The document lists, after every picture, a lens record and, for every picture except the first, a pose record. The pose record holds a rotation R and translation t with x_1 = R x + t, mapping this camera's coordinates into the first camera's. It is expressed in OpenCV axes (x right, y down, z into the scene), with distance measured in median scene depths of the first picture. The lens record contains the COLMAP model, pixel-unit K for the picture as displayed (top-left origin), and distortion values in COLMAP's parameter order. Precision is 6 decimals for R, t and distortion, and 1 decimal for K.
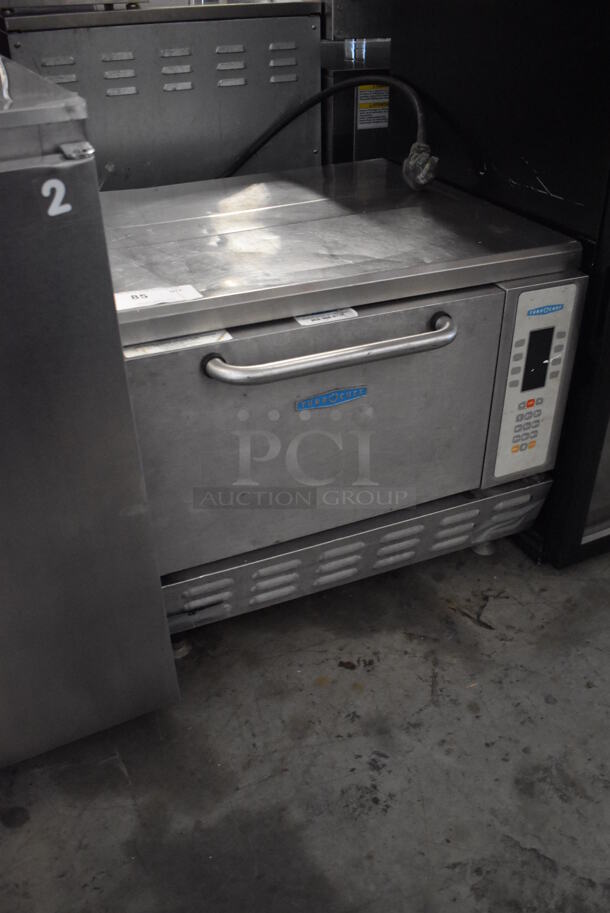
lens RADIAL K [[793.1, 0, 302.9], [0, 793.1, 462.3], [0, 0, 1]] dist [-0.091398, 0.010081]
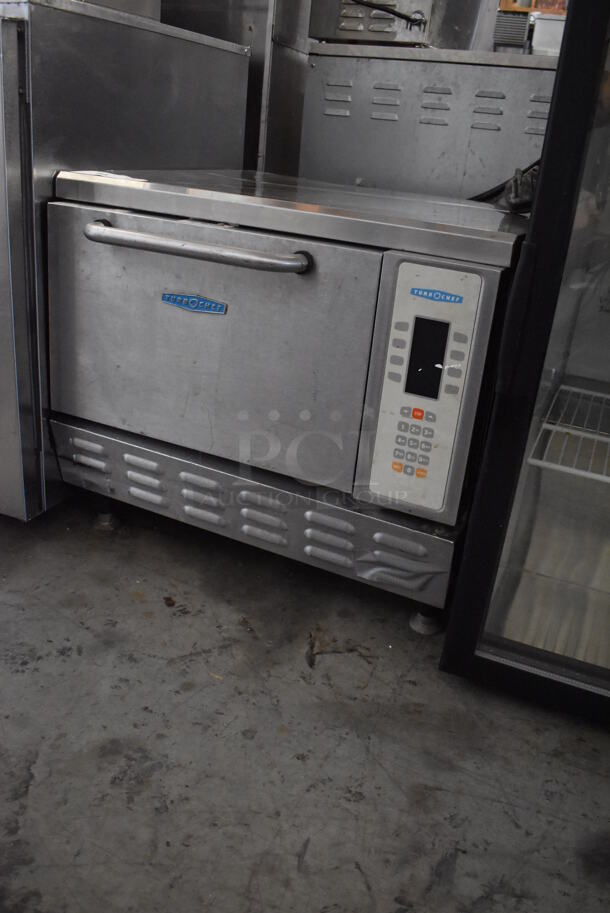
lens RADIAL K [[793.1, 0, 308.3], [0, 793.1, 464.1], [0, 0, 1]] dist [-0.091398, 0.010081]
pose [[0.655540, 0.357331, -0.665269, 0.798495], [-0.487957, 0.872785, -0.012029, 0.038500], [0.576338, 0.332509, 0.746507, 0.329529]]
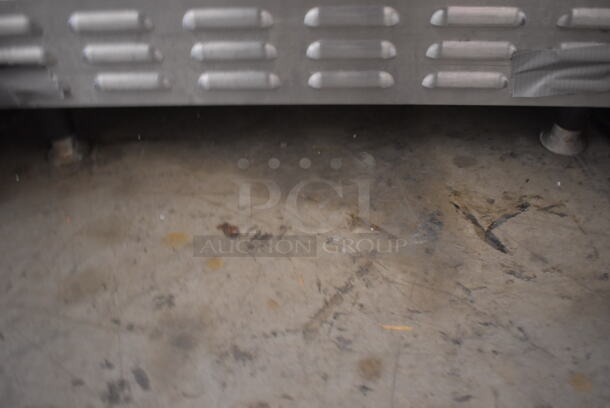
lens RADIAL K [[529.9, 0, 309.5], [0, 529.9, 202.6], [0, 0, 1]] dist [-0.091398, 0.010081]
pose [[0.883736, 0.248440, -0.396595, 0.284388], [-0.213918, 0.968186, 0.129828, 0.178872], [0.416232, -0.029895, 0.908767, 0.686045]]
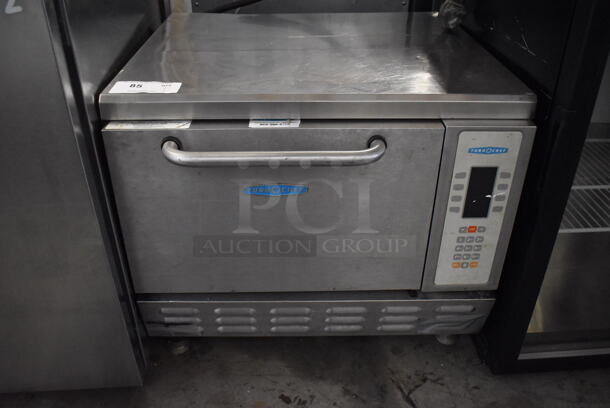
lens RADIAL K [[529.9, 0, 309.1], [0, 529.9, 204.1], [0, 0, 1]] dist [-0.091398, 0.010081]
pose [[0.927868, 0.208197, -0.309377, 0.301521], [-0.213789, 0.976747, 0.016122, -0.073306], [0.305539, 0.051183, 0.950803, 0.207812]]
